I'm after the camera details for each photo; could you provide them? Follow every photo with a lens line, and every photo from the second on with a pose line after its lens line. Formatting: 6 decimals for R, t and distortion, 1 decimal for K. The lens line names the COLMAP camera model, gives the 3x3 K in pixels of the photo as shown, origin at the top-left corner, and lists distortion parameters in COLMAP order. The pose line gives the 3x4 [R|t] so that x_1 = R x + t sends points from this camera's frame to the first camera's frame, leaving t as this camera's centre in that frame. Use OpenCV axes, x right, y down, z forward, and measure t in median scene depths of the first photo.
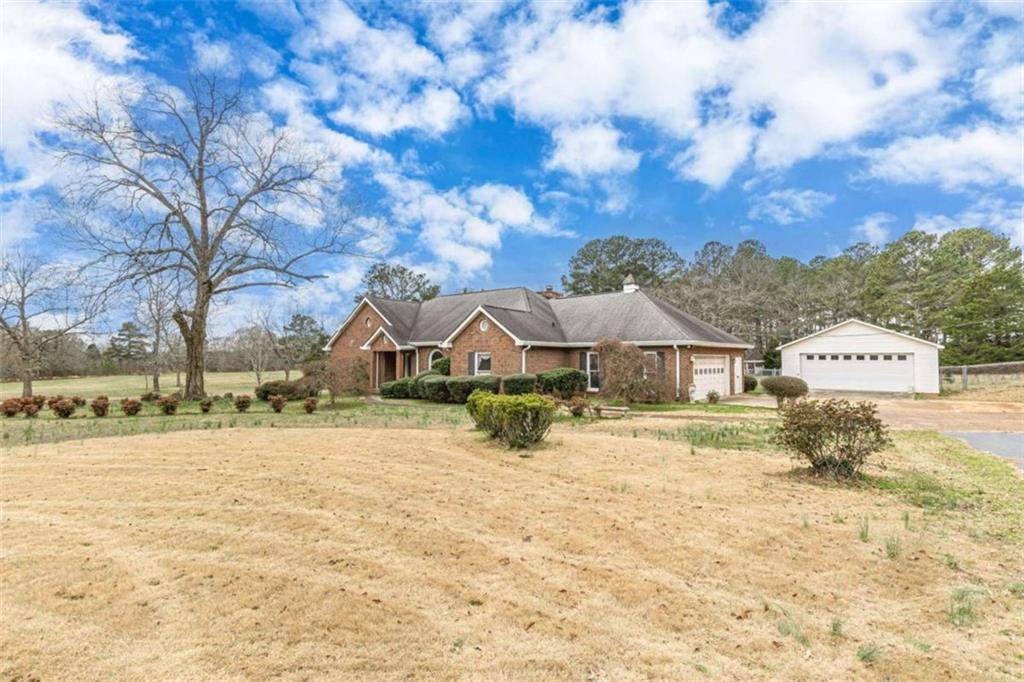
lens RADIAL K [[439.3, 0, 505.3], [0, 439.3, 338.1], [0, 0, 1]] dist [0.004461, -0.000273]
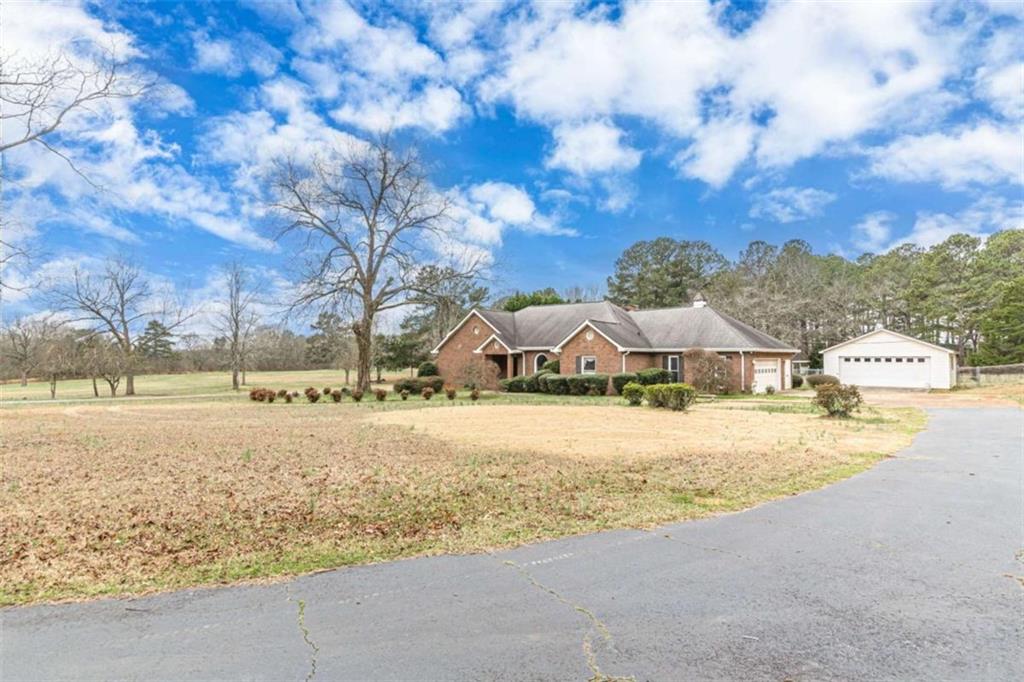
lens RADIAL K [[471.8, 0, 514.4], [0, 471.8, 338.8], [0, 0, 1]] dist [-0.000682, -0.000470]
pose [[0.999621, -0.000293, -0.027513, -0.191861], [0.000496, 0.999973, 0.007357, -0.024076], [0.027510, -0.007367, 0.999594, -0.329793]]
